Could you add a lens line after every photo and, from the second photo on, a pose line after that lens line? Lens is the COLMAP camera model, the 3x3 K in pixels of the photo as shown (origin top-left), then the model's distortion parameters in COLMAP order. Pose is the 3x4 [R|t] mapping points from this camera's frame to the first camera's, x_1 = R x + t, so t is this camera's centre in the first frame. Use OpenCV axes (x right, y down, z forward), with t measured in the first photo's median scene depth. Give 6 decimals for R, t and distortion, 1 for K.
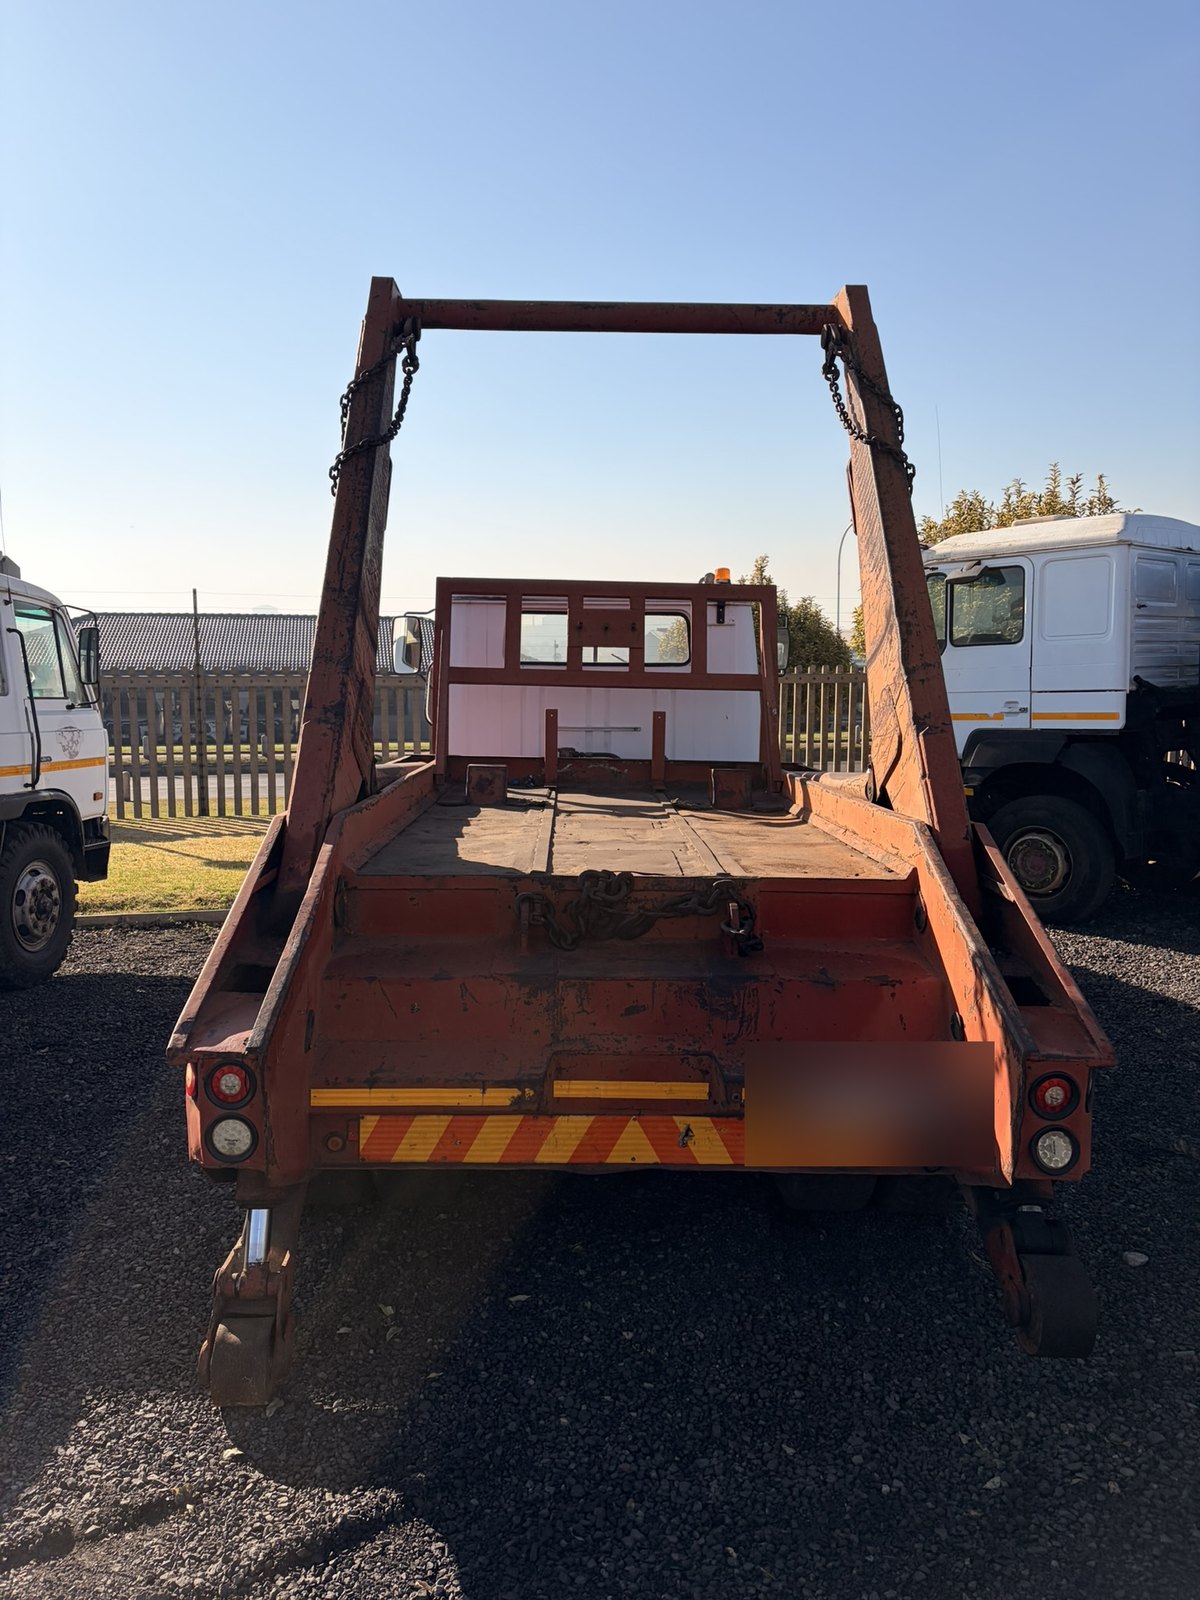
lens RADIAL K [[1203.3, 0, 600.8], [0, 1203.3, 800.6], [0, 0, 1]] dist [0.052537, -0.043444]
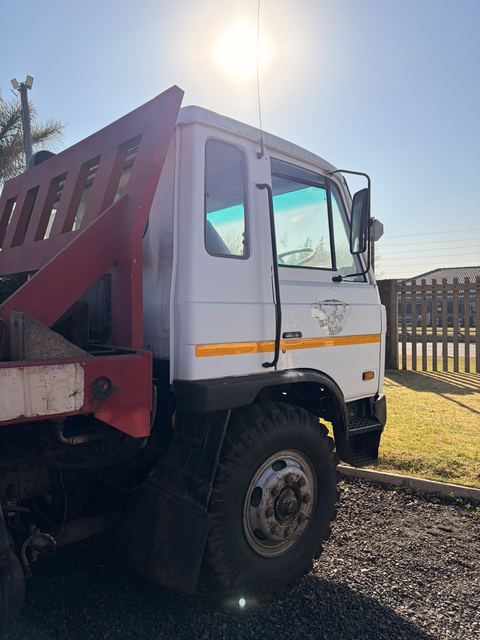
lens RADIAL K [[481.3, 0, 235.7], [0, 481.3, 315.3], [0, 0, 1]] dist [0.052537, -0.043444]
pose [[0.698144, 0.006756, -0.715926, -0.235961], [-0.056759, 0.997331, -0.045937, -0.029088], [0.713704, 0.072706, 0.696664, 0.714952]]
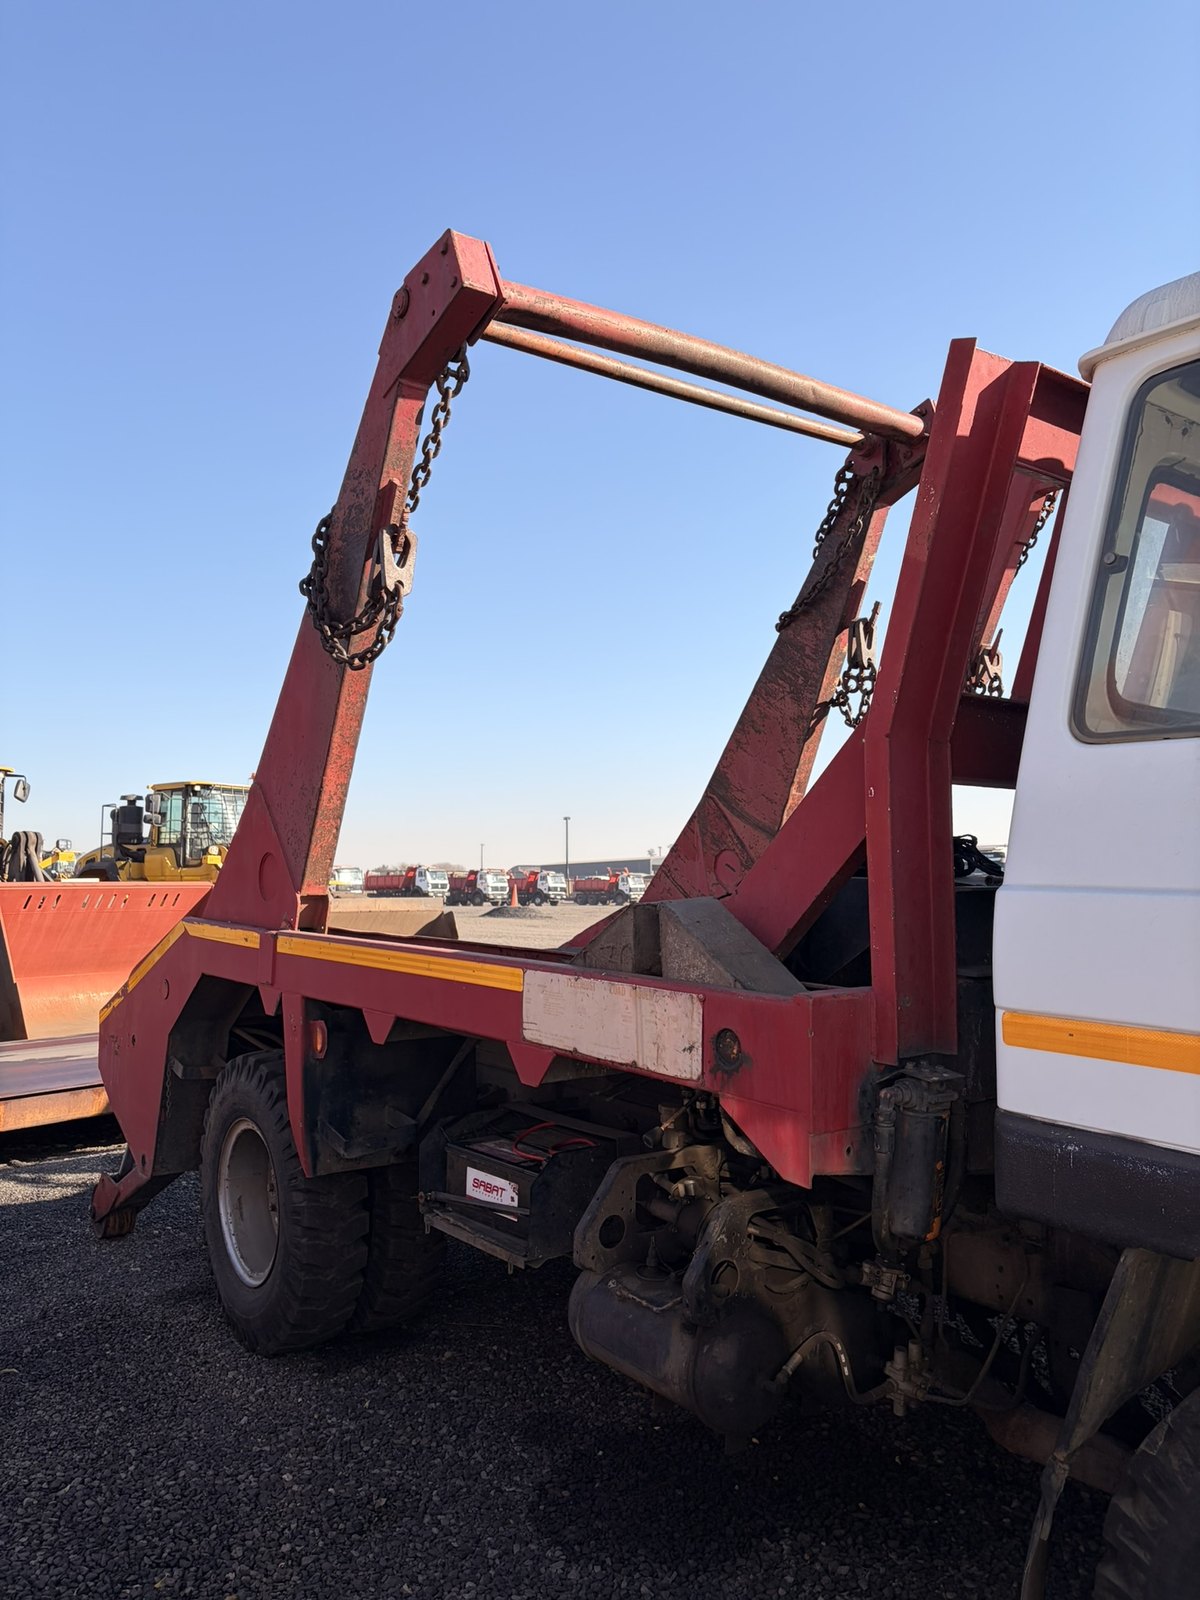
lens RADIAL K [[1203.3, 0, 600.2], [0, 1203.3, 793.4], [0, 0, 1]] dist [0.052537, -0.043444]
pose [[-0.770419, -0.041000, -0.636218, -0.229660], [-0.058680, 0.998254, 0.006727, -0.064224], [0.634831, 0.042516, -0.771480, 1.033027]]
